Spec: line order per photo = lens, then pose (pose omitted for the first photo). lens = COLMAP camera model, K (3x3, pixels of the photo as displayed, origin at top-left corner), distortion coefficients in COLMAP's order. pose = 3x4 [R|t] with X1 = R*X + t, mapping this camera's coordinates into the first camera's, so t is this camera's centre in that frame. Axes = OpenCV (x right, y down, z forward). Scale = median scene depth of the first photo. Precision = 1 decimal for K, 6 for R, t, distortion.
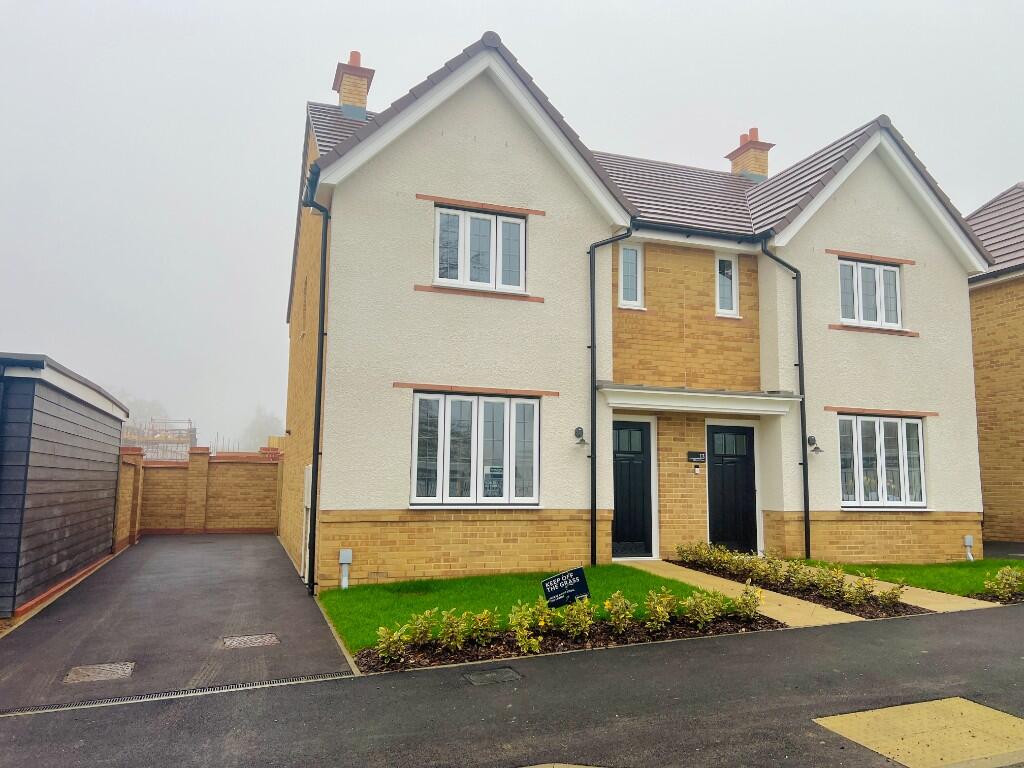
lens RADIAL K [[778.2, 0, 511.8], [0, 778.2, 378.7], [0, 0, 1]] dist [0.003461, -0.000273]
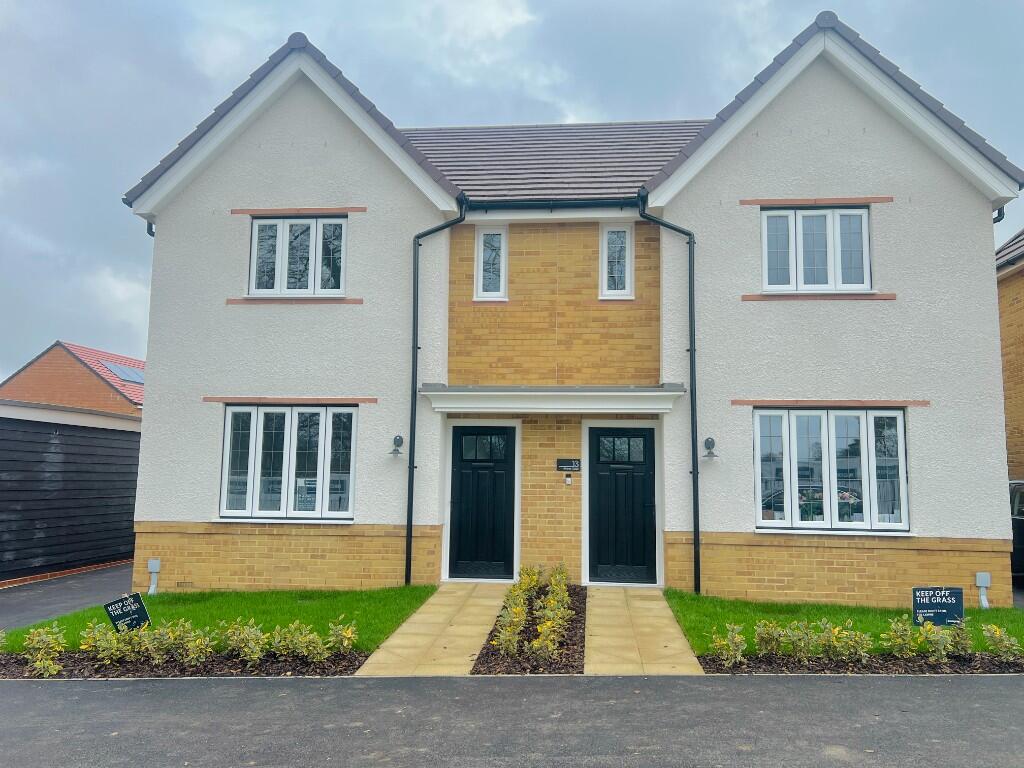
lens RADIAL K [[794.4, 0, 618.6], [0, 794.4, 384.8], [0, 0, 1]] dist [0.084096, -0.185971]
pose [[0.911465, -0.057719, -0.407309, 0.646073], [0.051365, 0.998328, -0.026526, 0.037880], [0.408159, 0.003256, 0.912905, 0.222026]]
